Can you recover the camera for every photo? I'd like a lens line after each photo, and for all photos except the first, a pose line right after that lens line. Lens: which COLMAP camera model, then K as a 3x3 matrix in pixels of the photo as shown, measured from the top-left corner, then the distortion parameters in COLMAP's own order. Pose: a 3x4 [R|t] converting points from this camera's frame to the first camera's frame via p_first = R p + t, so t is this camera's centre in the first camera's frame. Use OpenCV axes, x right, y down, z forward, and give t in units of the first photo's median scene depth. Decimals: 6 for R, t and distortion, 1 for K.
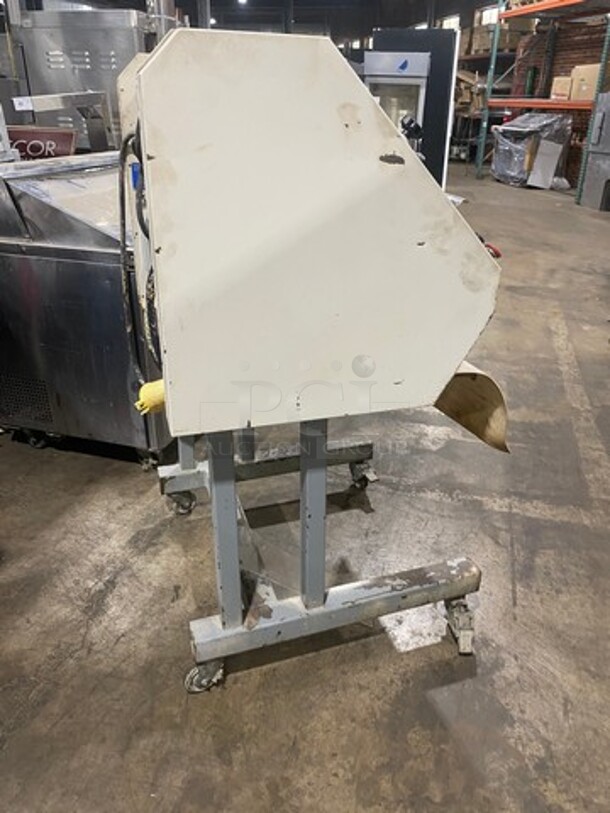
lens RADIAL K [[625.8, 0, 303.0], [0, 625.8, 394.4], [0, 0, 1]] dist [0.004467, 0.005618]
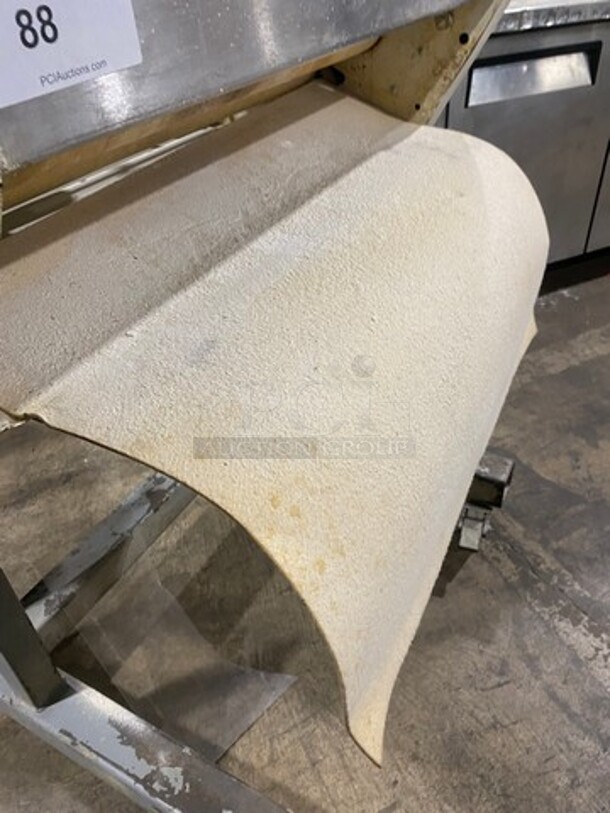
lens RADIAL K [[625.8, 0, 303.0], [0, 625.8, 394.4], [0, 0, 1]] dist [0.004467, 0.005618]
pose [[0.673985, 0.404010, -0.618483, 0.347864], [-0.262784, 0.913563, 0.310399, -0.123319], [0.690427, -0.046677, 0.721895, 0.641272]]
